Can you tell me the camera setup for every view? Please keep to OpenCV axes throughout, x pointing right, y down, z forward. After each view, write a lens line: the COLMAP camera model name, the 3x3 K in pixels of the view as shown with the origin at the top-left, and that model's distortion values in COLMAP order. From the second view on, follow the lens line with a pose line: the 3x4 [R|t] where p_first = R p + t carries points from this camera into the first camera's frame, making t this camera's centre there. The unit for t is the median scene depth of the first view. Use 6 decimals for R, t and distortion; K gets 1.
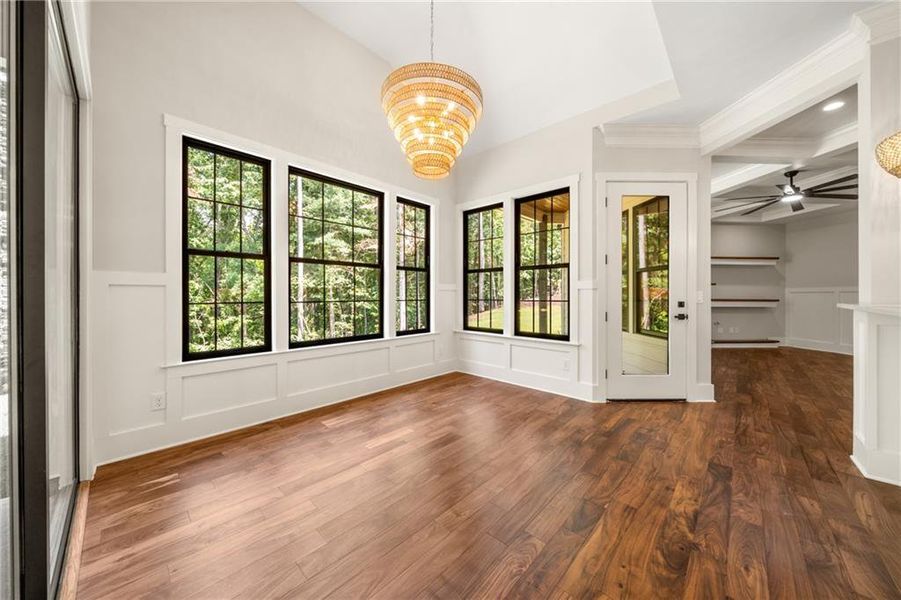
lens RADIAL K [[314.2, 0, 450.5], [0, 314.2, 300.0], [0, 0, 1]] dist [0.000470, 0.000024]
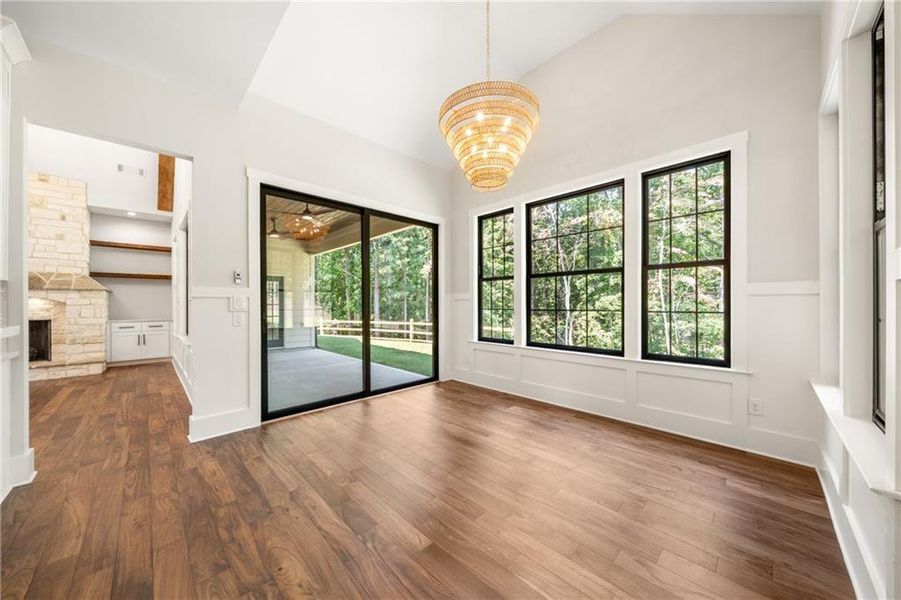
lens RADIAL K [[311.3, 0, 450.5], [0, 311.3, 300.0], [0, 0, 1]] dist [-0.054074, -0.000006]
pose [[-0.034413, -0.005893, -0.999390, 0.672036], [-0.015824, 0.999860, -0.005350, -0.020531], [0.999282, 0.015630, -0.034501, 0.630193]]
